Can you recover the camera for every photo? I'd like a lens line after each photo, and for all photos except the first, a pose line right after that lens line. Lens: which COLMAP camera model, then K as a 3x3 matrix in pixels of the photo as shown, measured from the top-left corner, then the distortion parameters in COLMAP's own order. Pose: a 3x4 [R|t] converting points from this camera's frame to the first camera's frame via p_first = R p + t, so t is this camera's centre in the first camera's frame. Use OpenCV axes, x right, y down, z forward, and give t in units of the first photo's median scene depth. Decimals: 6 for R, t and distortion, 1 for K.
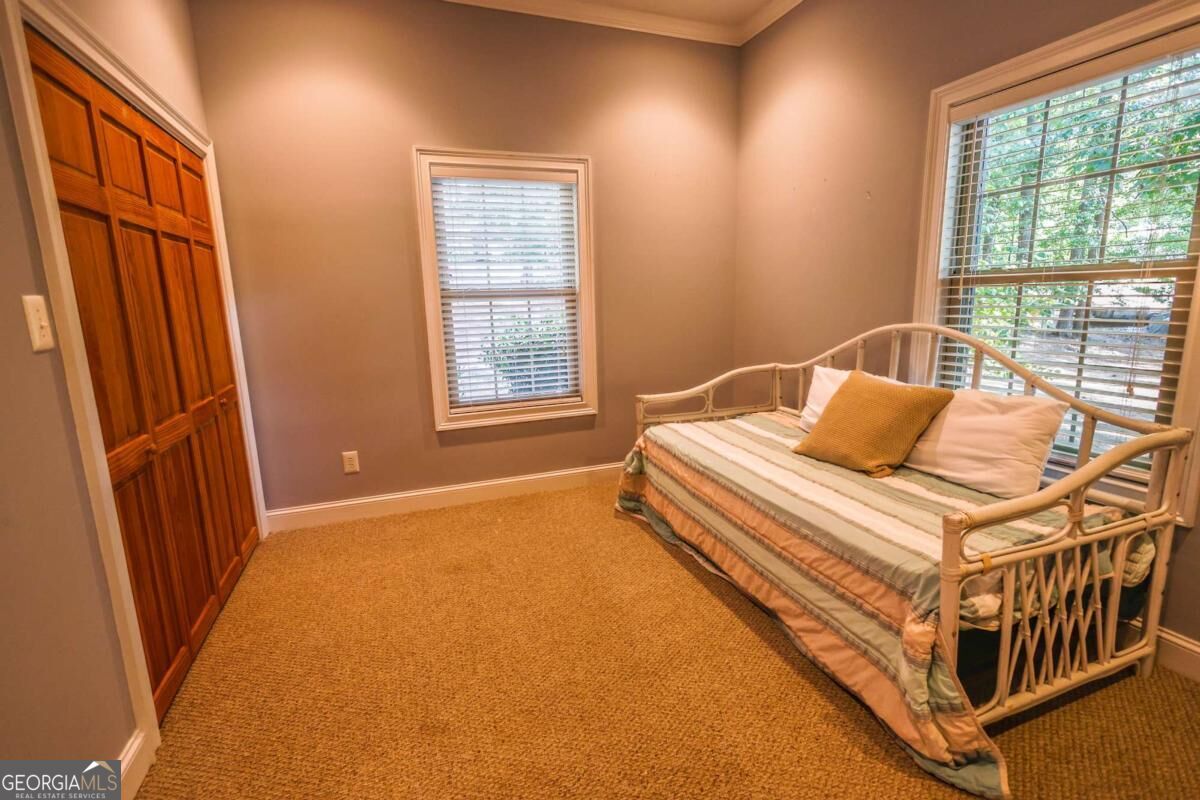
lens RADIAL K [[551.5, 0, 598.7], [0, 551.5, 398.0], [0, 0, 1]] dist [-0.000729, 0.001963]
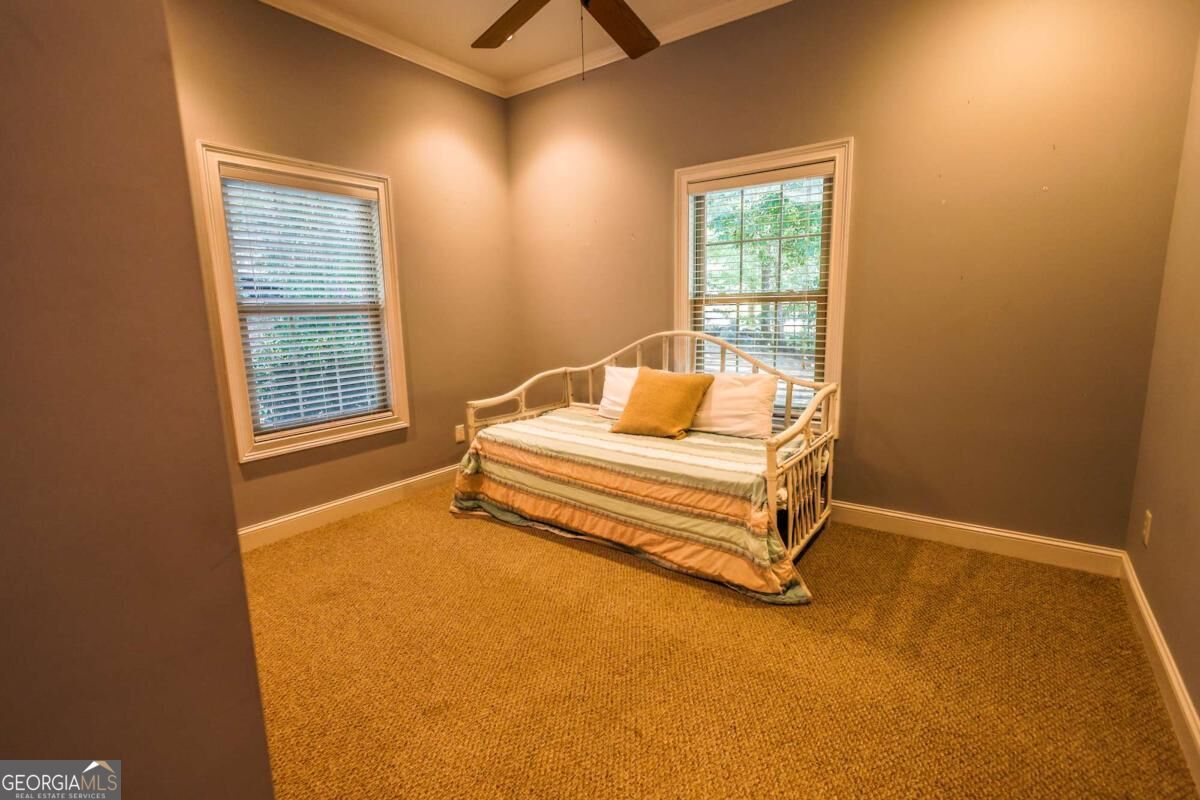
lens RADIAL K [[551.5, 0, 599.8], [0, 551.5, 396.9], [0, 0, 1]] dist [-0.000729, 0.001963]
pose [[0.838247, -0.080726, 0.539282, -0.376745], [0.098902, 0.995086, -0.004776, 0.020590], [-0.536247, 0.057340, 0.842111, -0.073880]]
